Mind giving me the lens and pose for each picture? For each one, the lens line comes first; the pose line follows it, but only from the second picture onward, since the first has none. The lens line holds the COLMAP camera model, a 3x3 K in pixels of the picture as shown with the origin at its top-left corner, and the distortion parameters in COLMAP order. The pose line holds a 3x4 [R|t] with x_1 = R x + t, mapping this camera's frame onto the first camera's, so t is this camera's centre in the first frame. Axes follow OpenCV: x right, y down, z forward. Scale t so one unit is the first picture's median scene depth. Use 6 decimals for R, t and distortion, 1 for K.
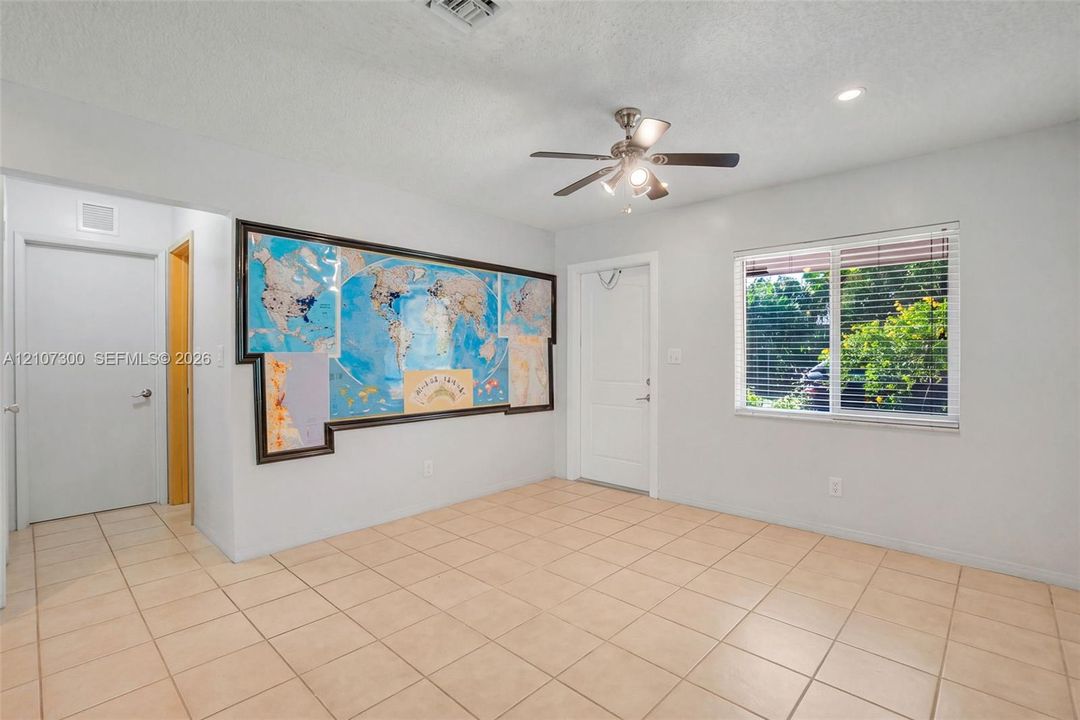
lens RADIAL K [[495.0, 0, 540.0], [0, 495.0, 360.0], [0, 0, 1]] dist [-0.050833, -0.000273]
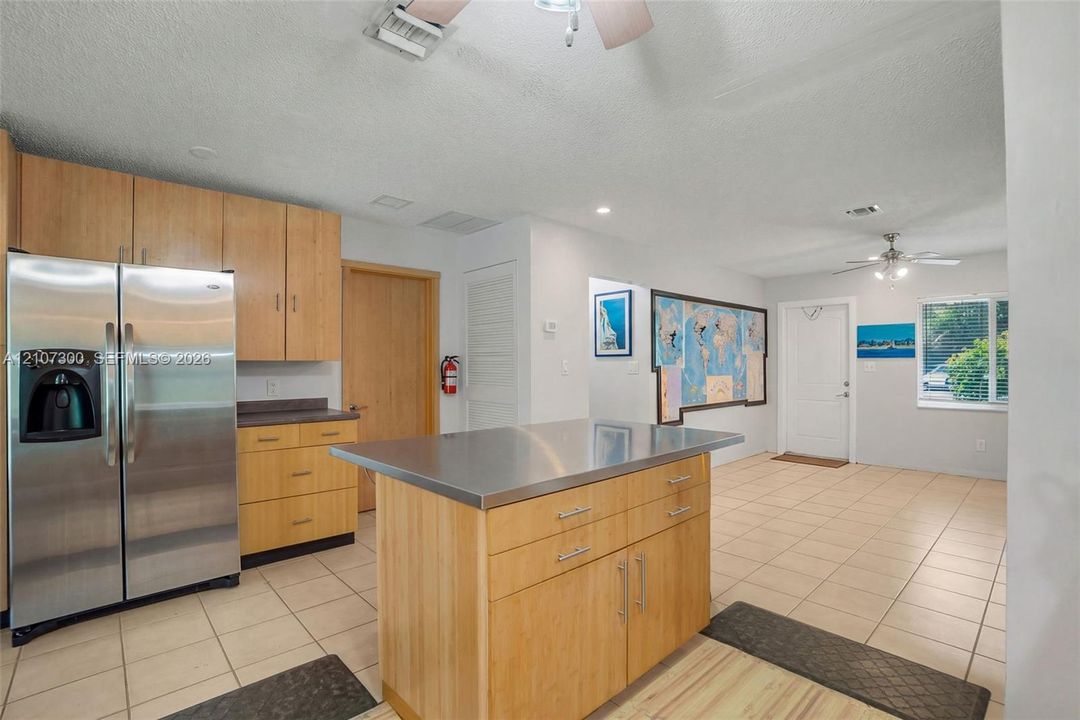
lens RADIAL K [[495.0, 0, 540.0], [0, 495.0, 360.0], [0, 0, 1]] dist [-0.050833, -0.000273]
pose [[0.996249, -0.000747, -0.086534, -0.591250], [-0.000405, 0.999912, -0.013291, -0.007908], [0.086537, 0.013276, 0.996160, -0.542654]]
